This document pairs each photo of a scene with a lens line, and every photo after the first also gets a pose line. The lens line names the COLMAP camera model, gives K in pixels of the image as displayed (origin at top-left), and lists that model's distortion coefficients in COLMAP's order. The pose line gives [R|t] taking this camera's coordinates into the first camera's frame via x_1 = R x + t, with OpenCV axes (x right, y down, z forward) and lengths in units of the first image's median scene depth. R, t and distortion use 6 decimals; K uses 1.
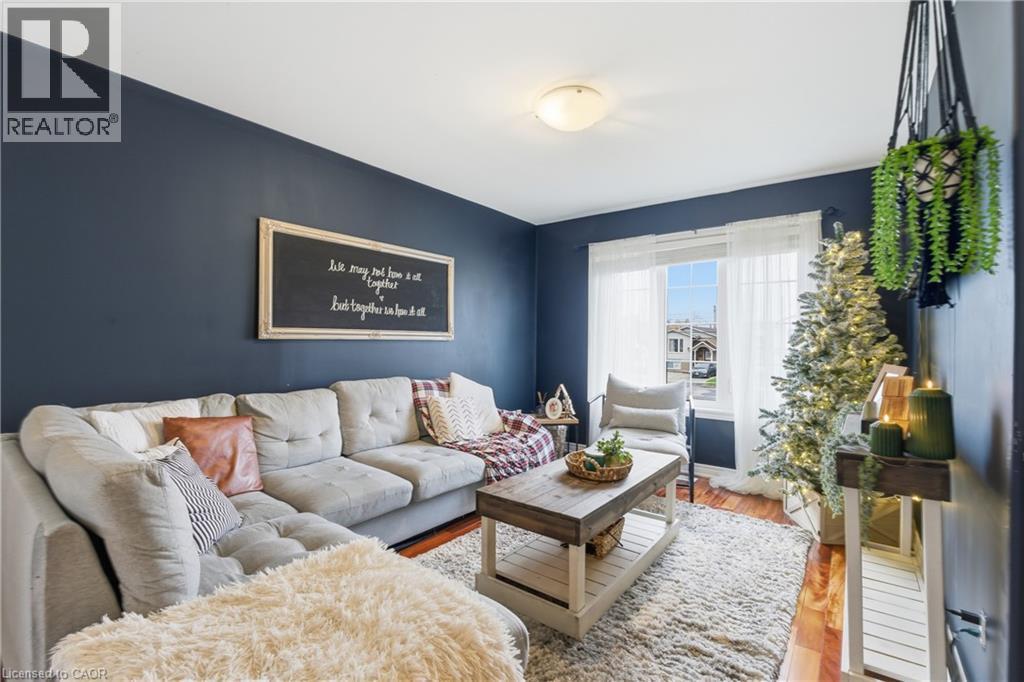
lens RADIAL K [[453.0, 0, 510.8], [0, 453.0, 337.3], [0, 0, 1]] dist [-0.010513, 0.000134]
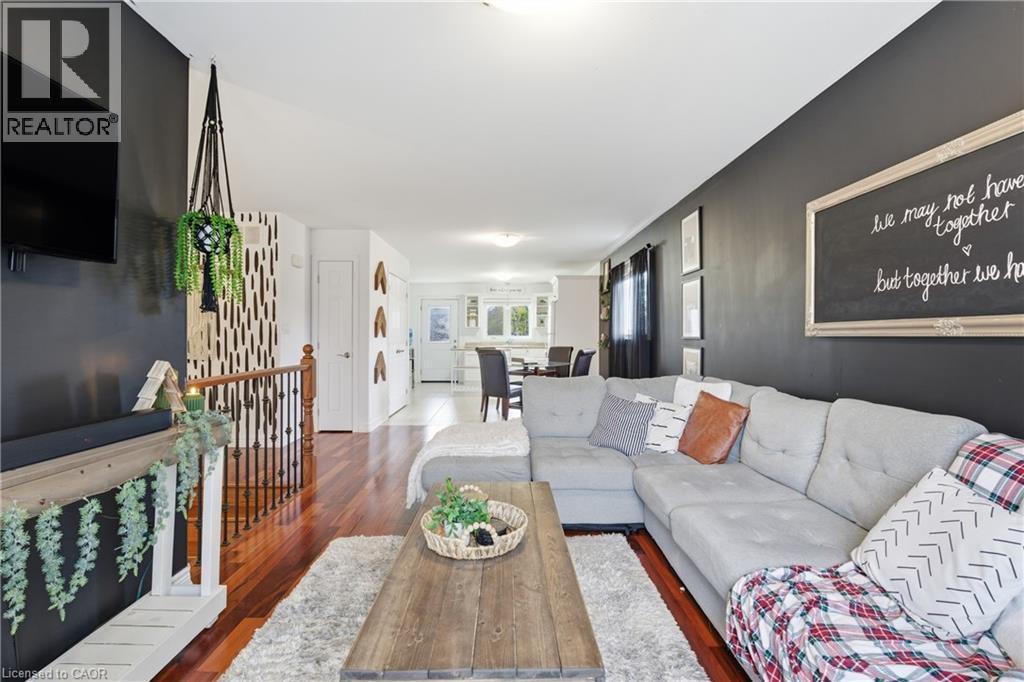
lens RADIAL K [[453.0, 0, 510.8], [0, 453.0, 337.3], [0, 0, 1]] dist [-0.010513, 0.000134]
pose [[-0.781797, -0.004686, -0.623515, 0.401898], [-0.001927, 0.999985, -0.005099, 0.009390], [0.623530, -0.002785, -0.781794, 1.111599]]
